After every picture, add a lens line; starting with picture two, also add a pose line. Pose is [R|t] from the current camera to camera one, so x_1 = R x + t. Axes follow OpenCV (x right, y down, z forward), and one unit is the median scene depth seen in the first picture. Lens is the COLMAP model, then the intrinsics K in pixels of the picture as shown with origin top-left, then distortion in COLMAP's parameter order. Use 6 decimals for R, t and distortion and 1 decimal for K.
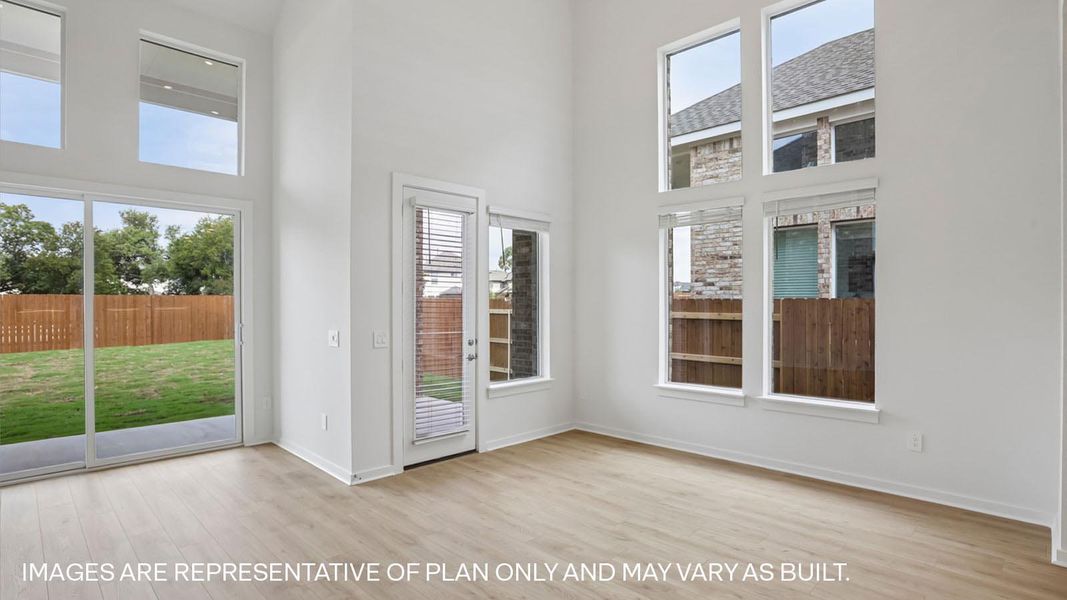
lens RADIAL K [[529.4, 0, 535.2], [0, 529.4, 305.1], [0, 0, 1]] dist [-0.038126, 0.006608]
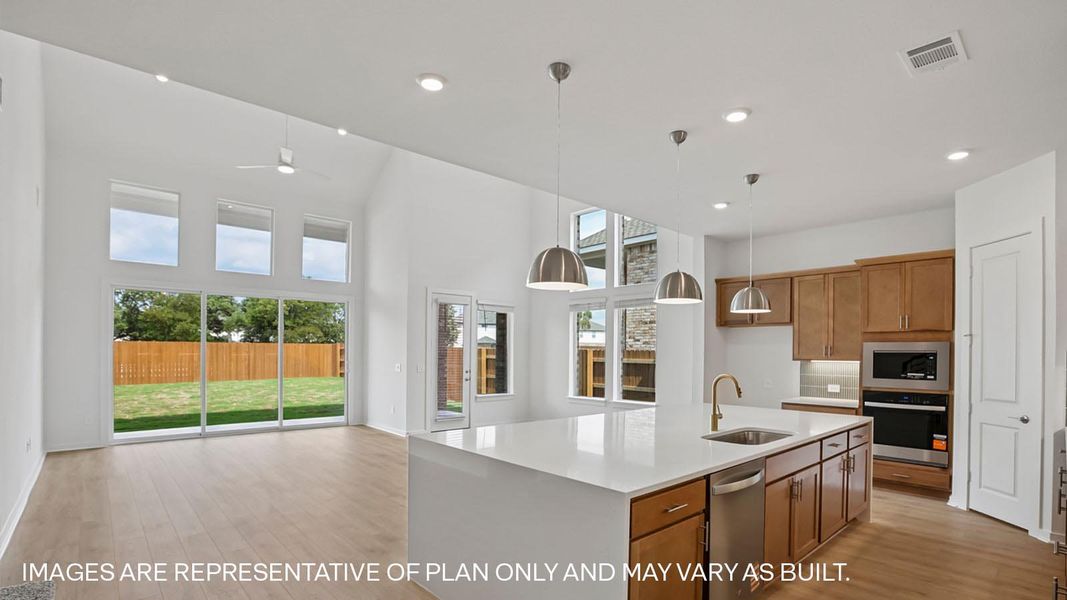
lens RADIAL K [[496.3, 0, 536.8], [0, 496.3, 355.9], [0, 0, 1]] dist [-0.046524, 0.011702]
pose [[0.998604, 0.010979, -0.051670, 0.190179], [-0.010771, 0.999933, 0.004297, 0.002316], [0.051714, -0.003735, 0.998655, -0.667407]]
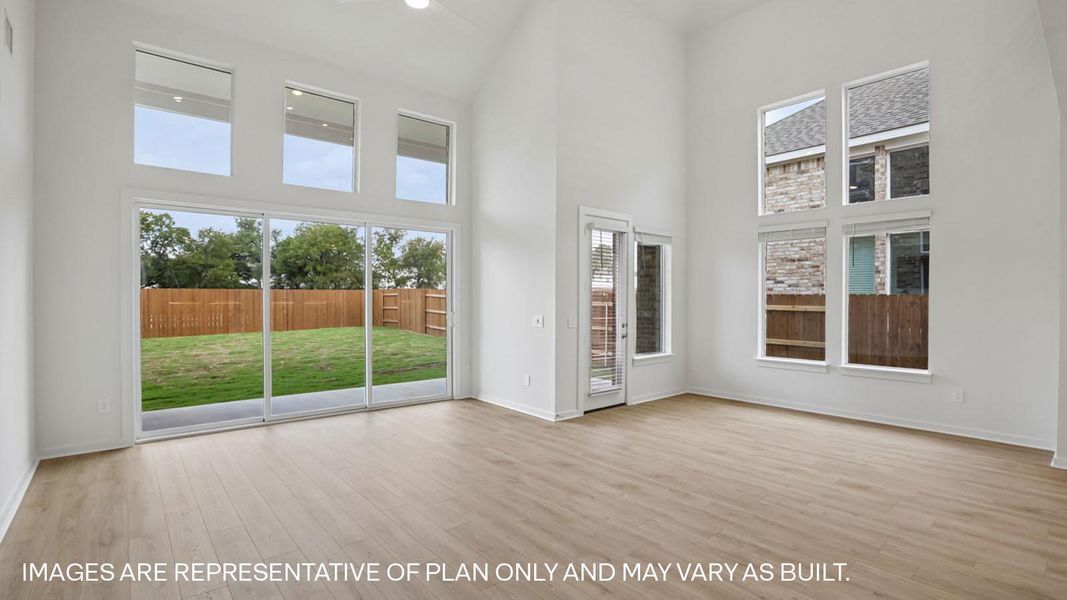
lens RADIAL K [[496.3, 0, 539.2], [0, 496.3, 300.4], [0, 0, 1]] dist [-0.046524, 0.011702]
pose [[0.996340, 0.003941, -0.085392, -0.194205], [-0.003697, 0.999989, 0.003024, 0.001121], [0.085403, -0.002697, 0.996343, -0.268247]]
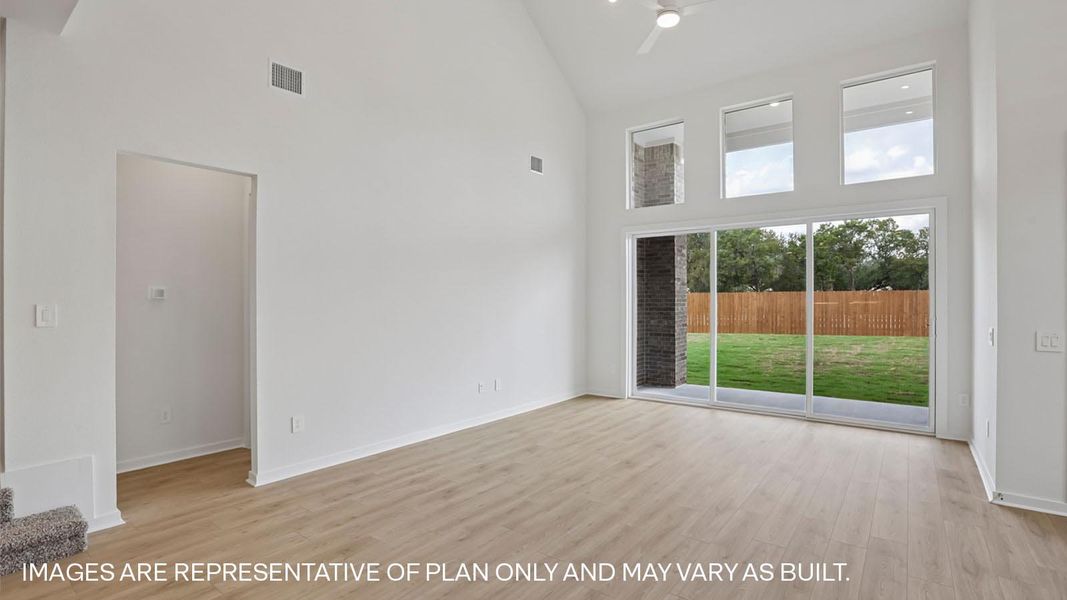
lens RADIAL K [[496.3, 0, 548.9], [0, 496.3, 298.0], [0, 0, 1]] dist [-0.046524, 0.011702]
pose [[0.140668, 0.000746, -0.990057, 0.243657], [-0.003381, 0.999994, 0.000273, -0.001330], [0.990051, 0.003309, 0.140670, 0.098260]]
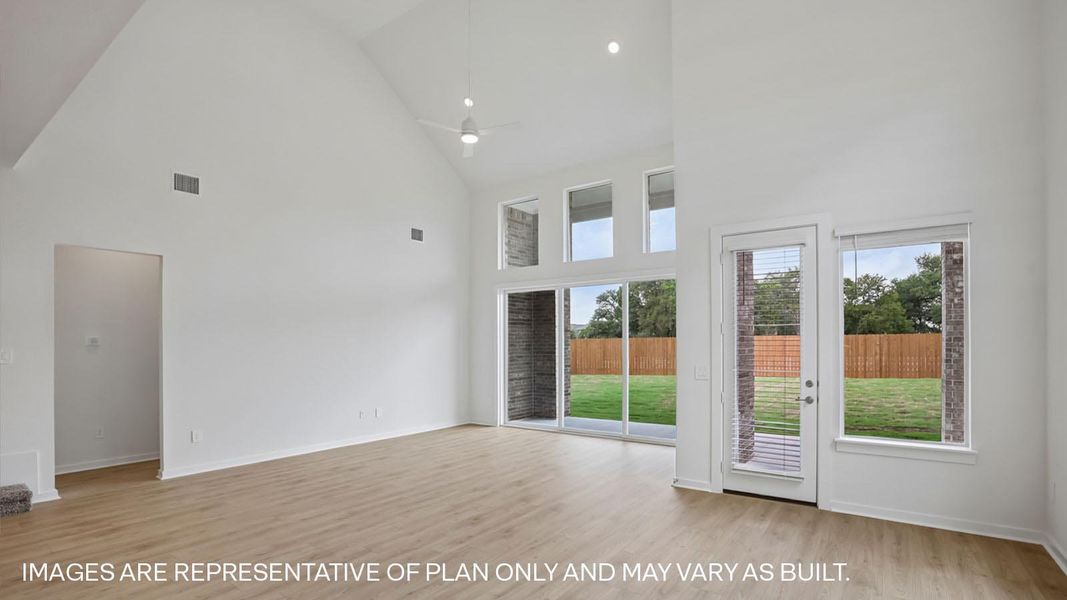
lens RADIAL K [[496.3, 0, 546.6], [0, 496.3, 341.7], [0, 0, 1]] dist [-0.046524, 0.011702]
pose [[0.168284, -0.003496, -0.985732, 0.536972], [0.000734, 0.999994, -0.003421, -0.000620], [0.985738, -0.000148, 0.168286, 0.345359]]
